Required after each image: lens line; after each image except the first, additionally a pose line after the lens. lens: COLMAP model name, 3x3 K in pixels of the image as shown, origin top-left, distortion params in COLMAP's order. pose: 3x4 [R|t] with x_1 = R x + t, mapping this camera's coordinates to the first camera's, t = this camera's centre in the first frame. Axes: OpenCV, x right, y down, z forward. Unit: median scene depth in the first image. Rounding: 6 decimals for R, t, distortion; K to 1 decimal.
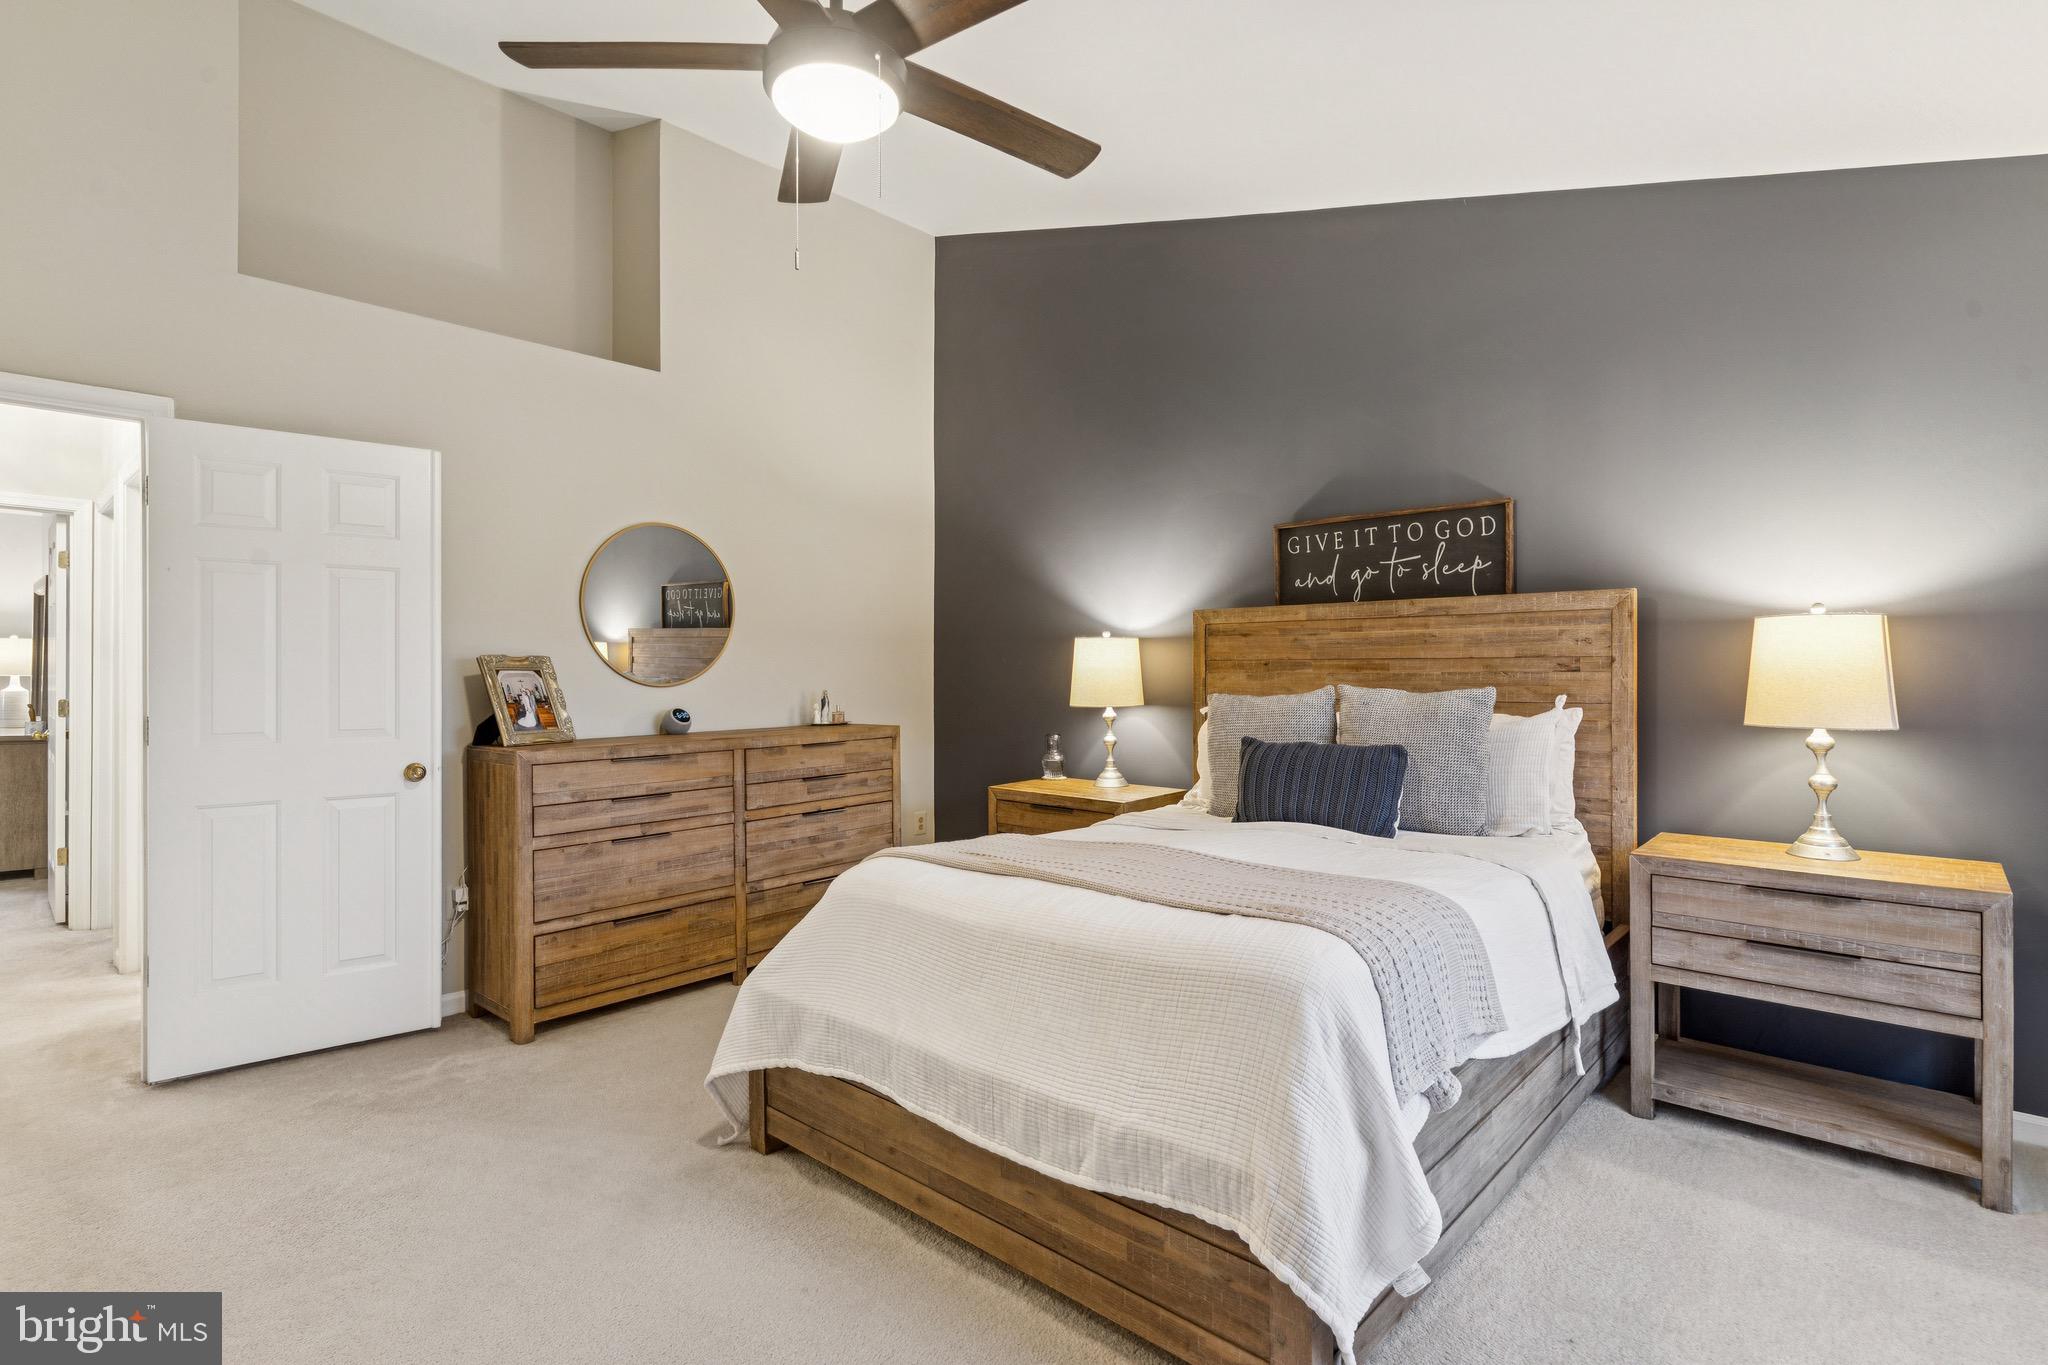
lens RADIAL K [[975.3, 0, 1013.4], [0, 975.3, 678.2], [0, 0, 1]] dist [-0.000140, -0.000038]
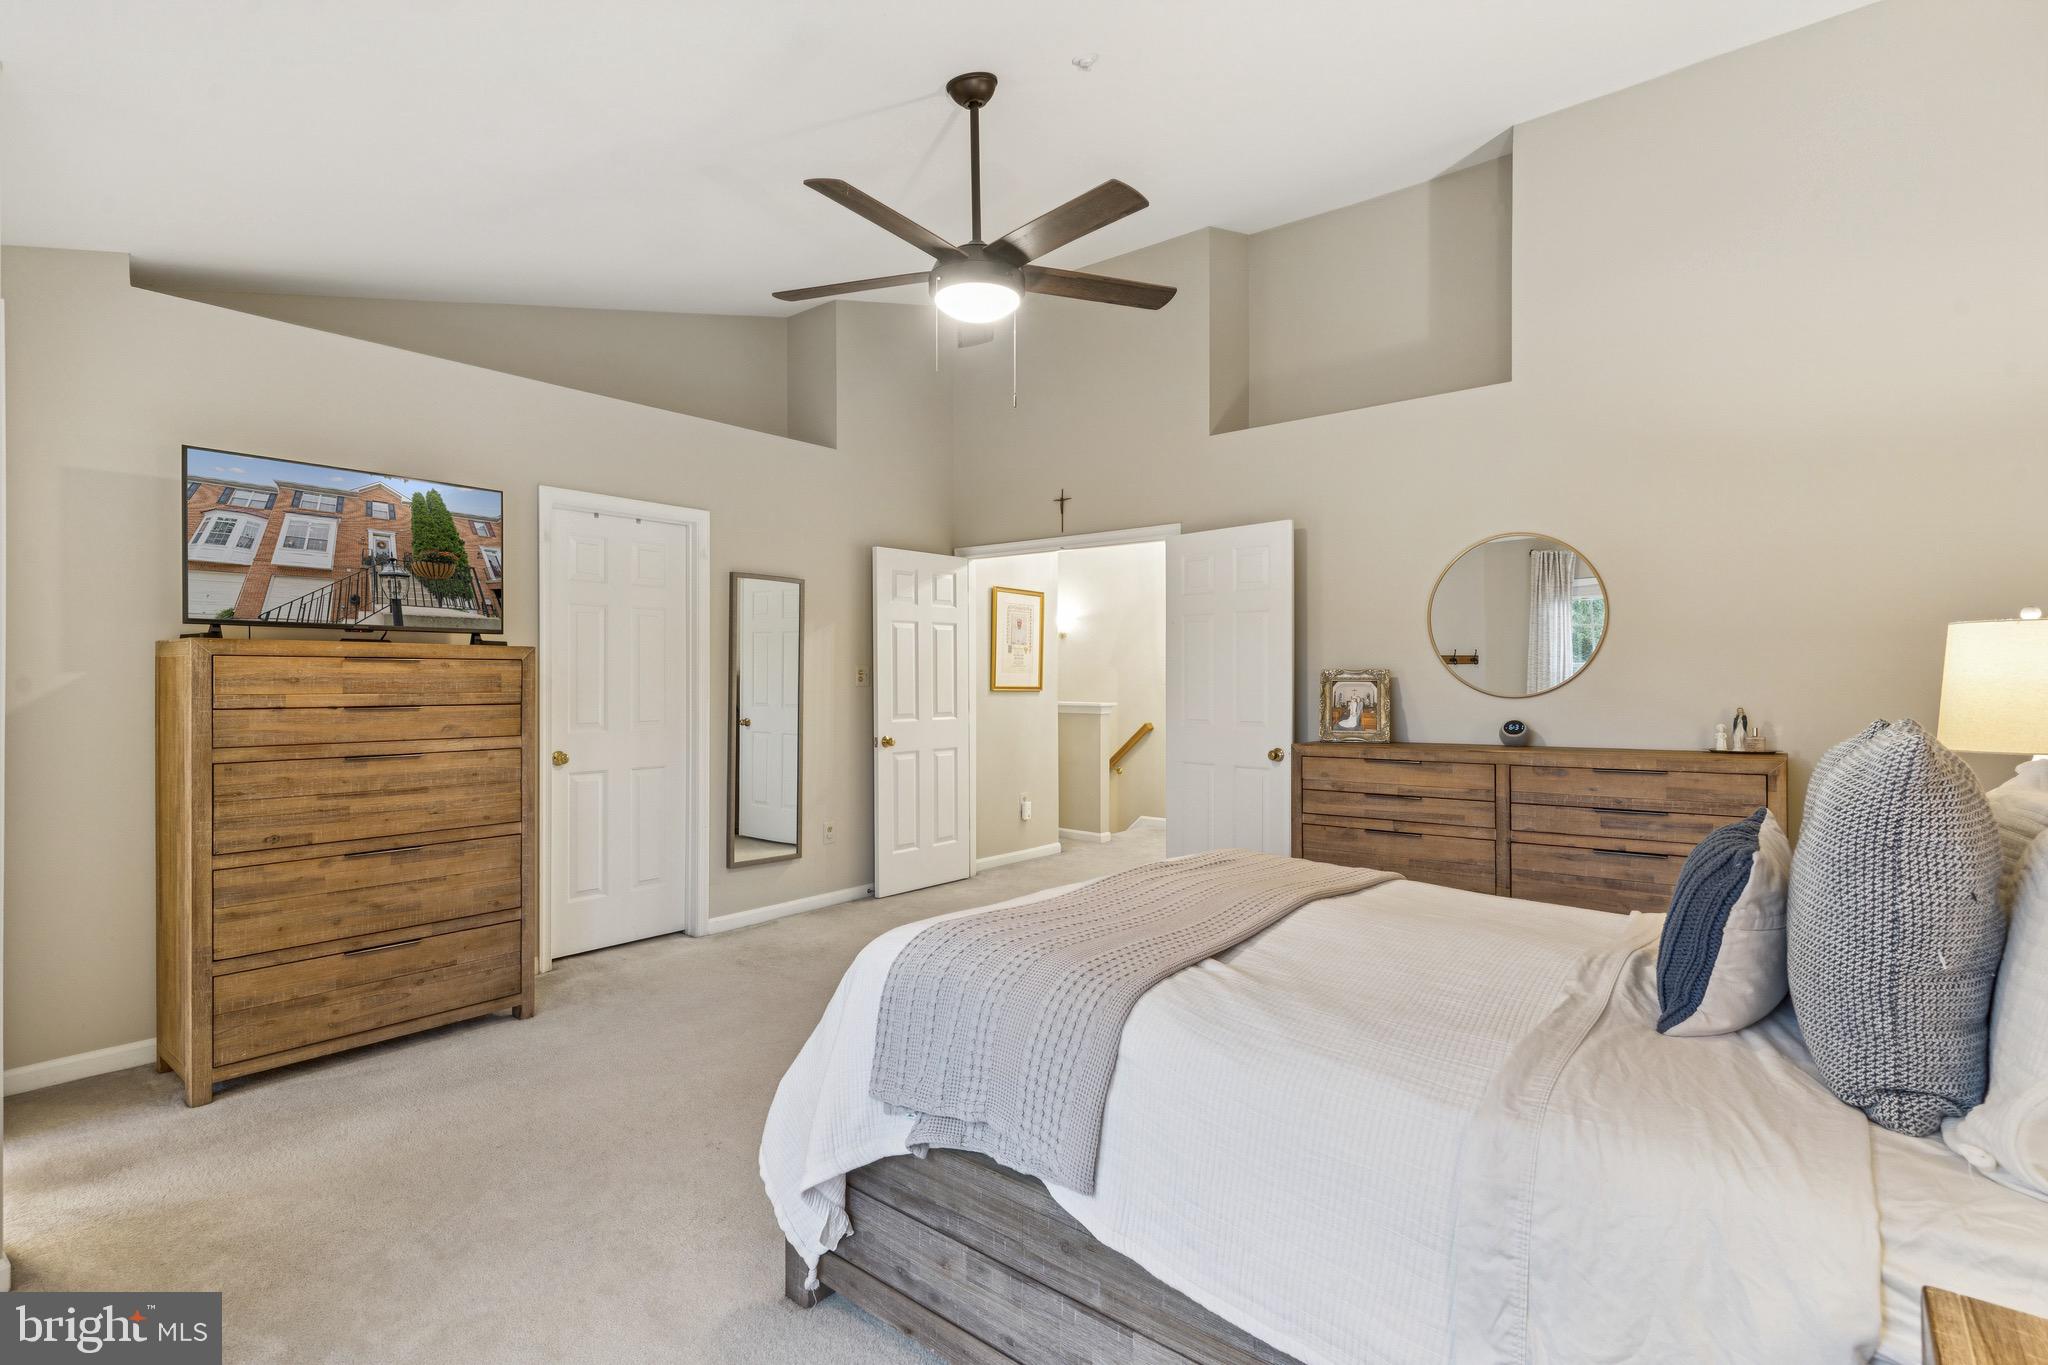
lens RADIAL K [[975.3, 0, 1013.4], [0, 975.3, 678.2], [0, 0, 1]] dist [-0.000140, -0.000038]
pose [[0.066689, 0.002660, -0.997770, 0.659189], [-0.003544, 0.999991, 0.002429, -0.012875], [0.997767, 0.003374, 0.066698, 0.469168]]
